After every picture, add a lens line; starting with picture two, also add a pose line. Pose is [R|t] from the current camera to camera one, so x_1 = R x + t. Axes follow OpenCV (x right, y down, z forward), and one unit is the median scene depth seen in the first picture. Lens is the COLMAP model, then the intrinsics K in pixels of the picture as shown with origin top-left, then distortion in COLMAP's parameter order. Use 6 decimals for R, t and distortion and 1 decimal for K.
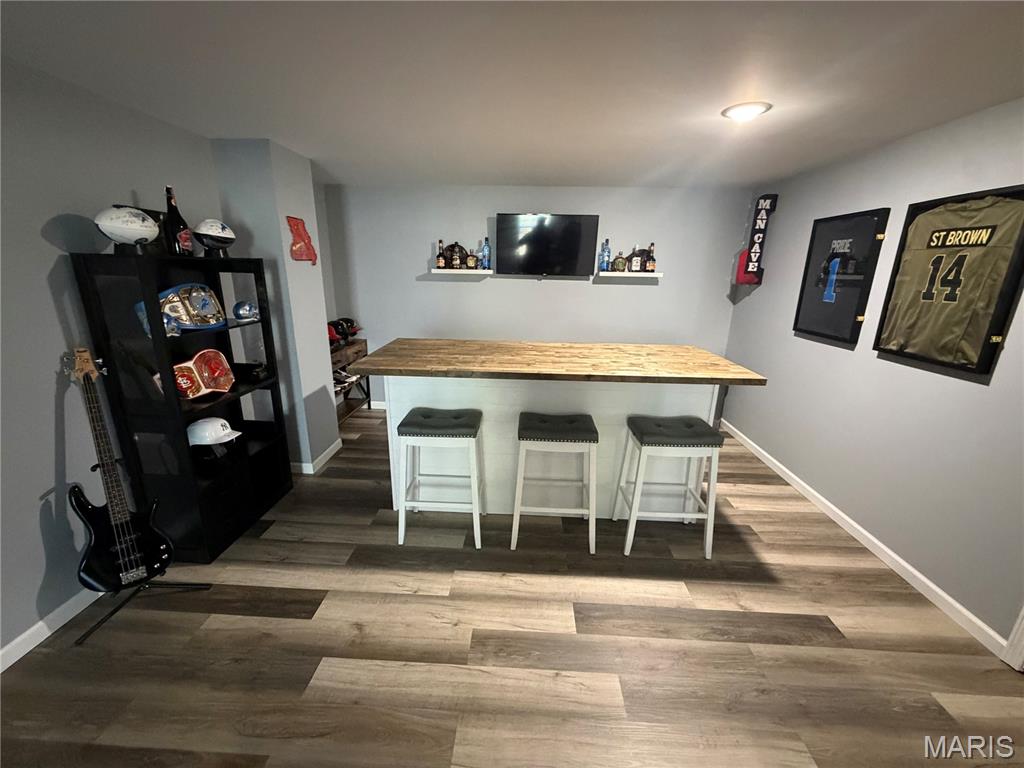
lens RADIAL K [[408.8, 0, 509.9], [0, 408.8, 384.7], [0, 0, 1]] dist [-0.001348, 0.001275]
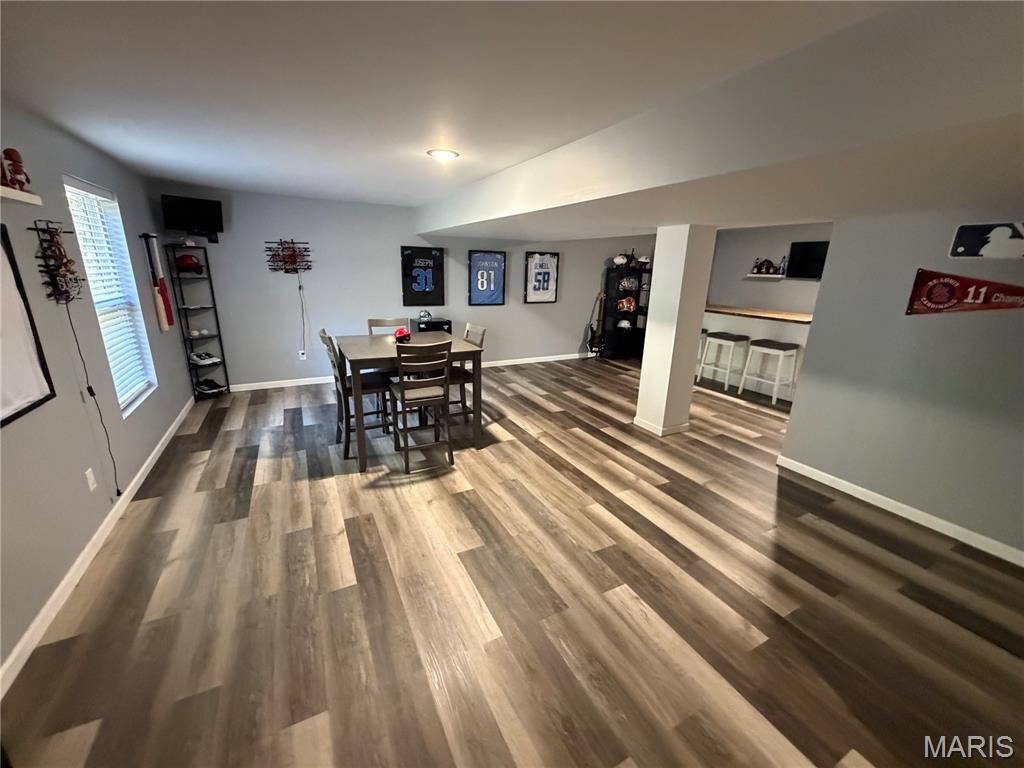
lens RADIAL K [[408.8, 0, 512.1], [0, 408.8, 384.9], [0, 0, 1]] dist [-0.001348, 0.001275]
pose [[0.490007, 0.233983, -0.839729, 1.834881], [-0.253883, 0.959849, 0.119305, 0.473028], [0.833929, 0.154733, 0.529737, -1.505054]]
